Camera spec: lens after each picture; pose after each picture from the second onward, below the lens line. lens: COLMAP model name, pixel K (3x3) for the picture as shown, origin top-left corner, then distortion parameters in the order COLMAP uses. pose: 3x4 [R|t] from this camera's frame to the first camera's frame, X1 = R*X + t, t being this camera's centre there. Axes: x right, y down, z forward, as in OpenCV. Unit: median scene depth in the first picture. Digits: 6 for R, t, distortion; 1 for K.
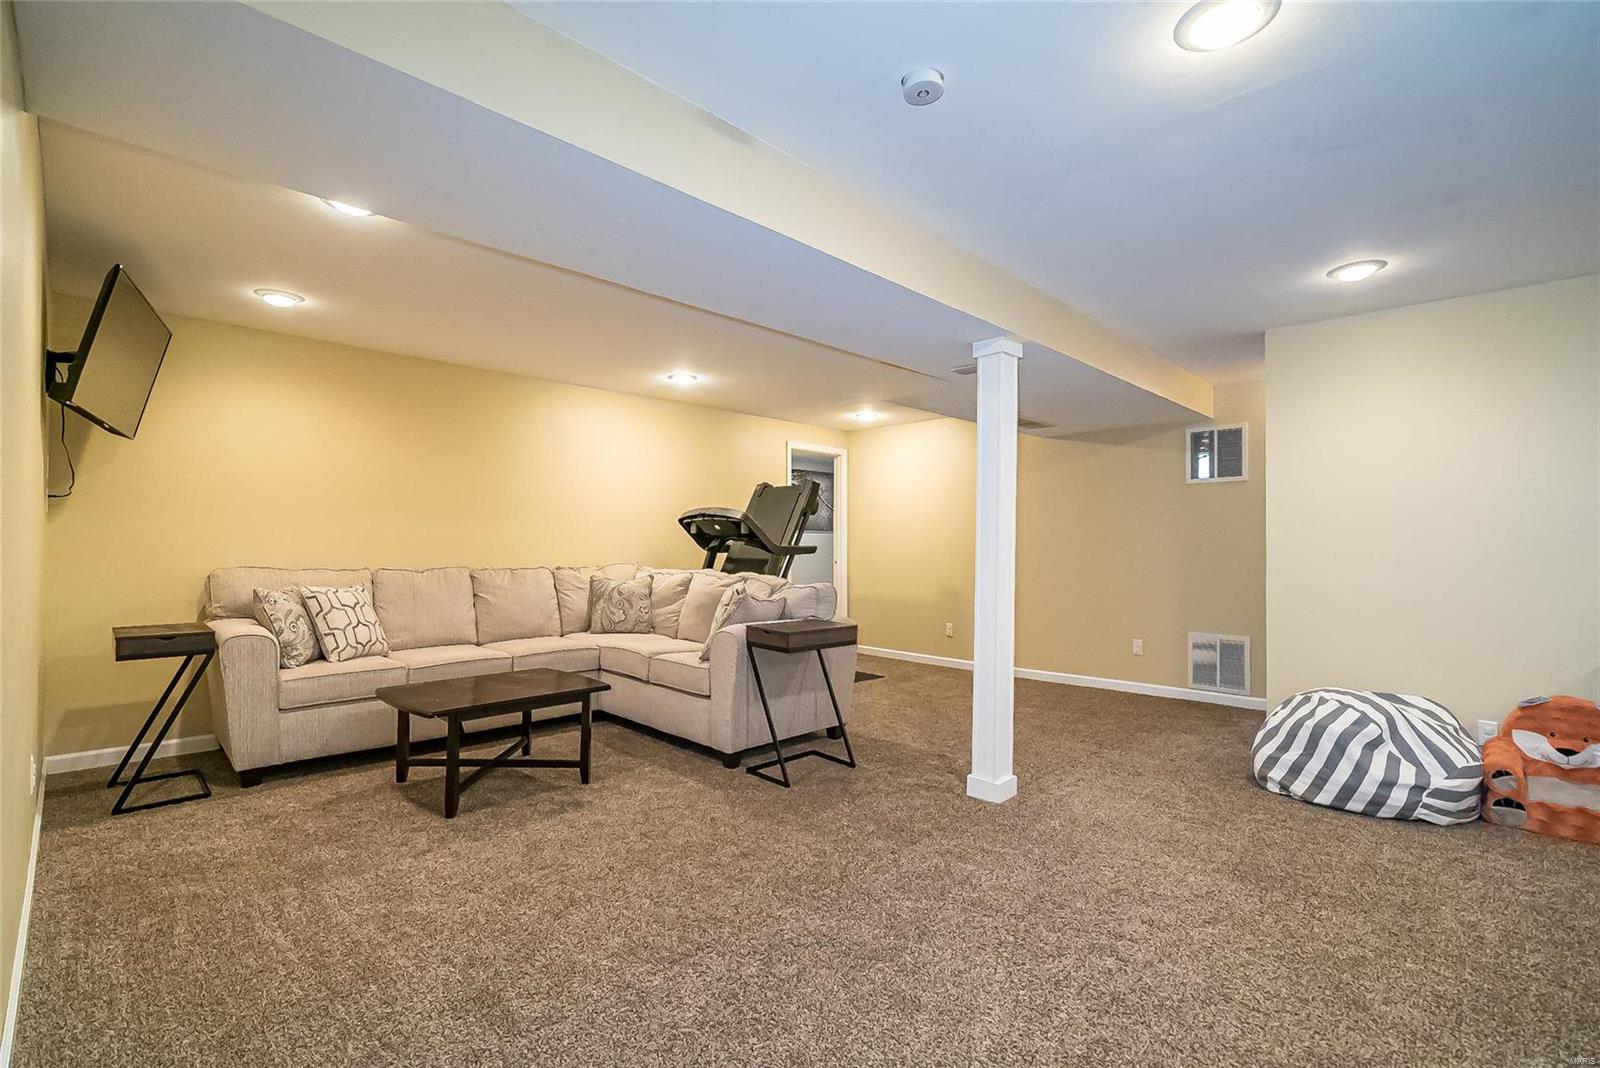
lens RADIAL K [[729.7, 0, 795.9], [0, 729.7, 526.3], [0, 0, 1]] dist [-0.004173, 0.001642]
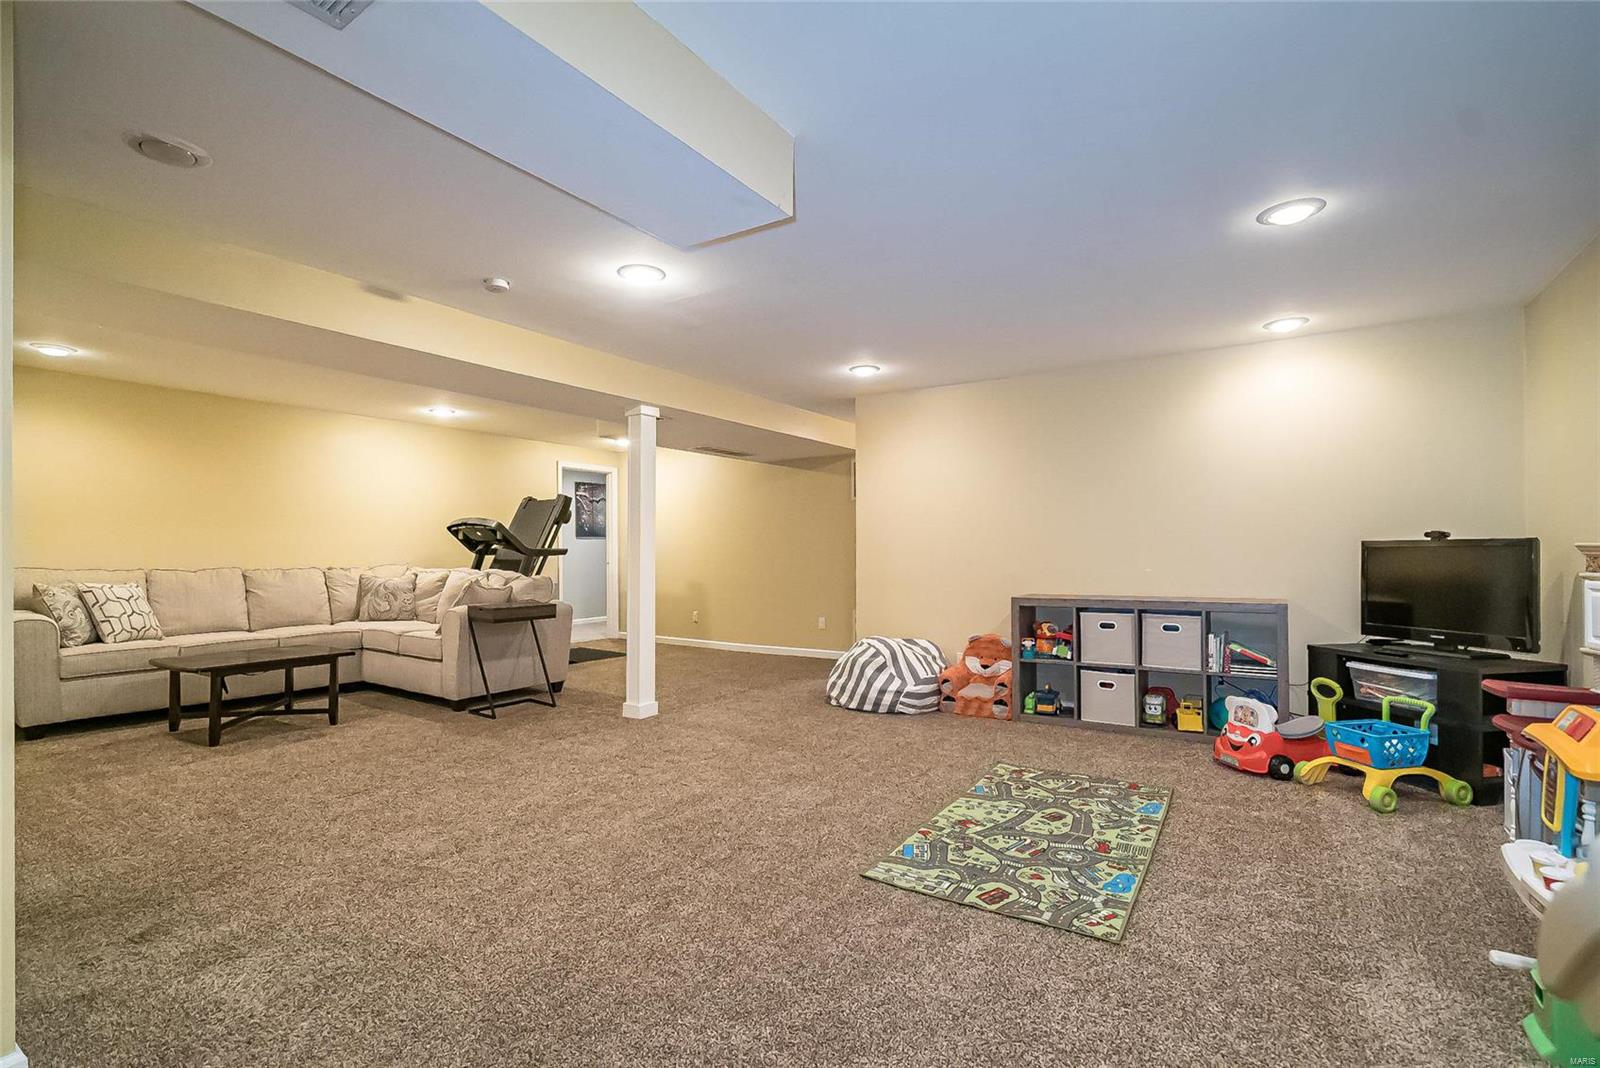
lens RADIAL K [[729.7, 0, 814.1], [0, 729.7, 543.3], [0, 0, 1]] dist [-0.004173, 0.001642]
pose [[0.978130, -0.005876, 0.207911, 0.285279], [0.003094, 0.999901, 0.013704, 0.003399], [-0.207971, -0.012761, 0.978052, -0.465630]]
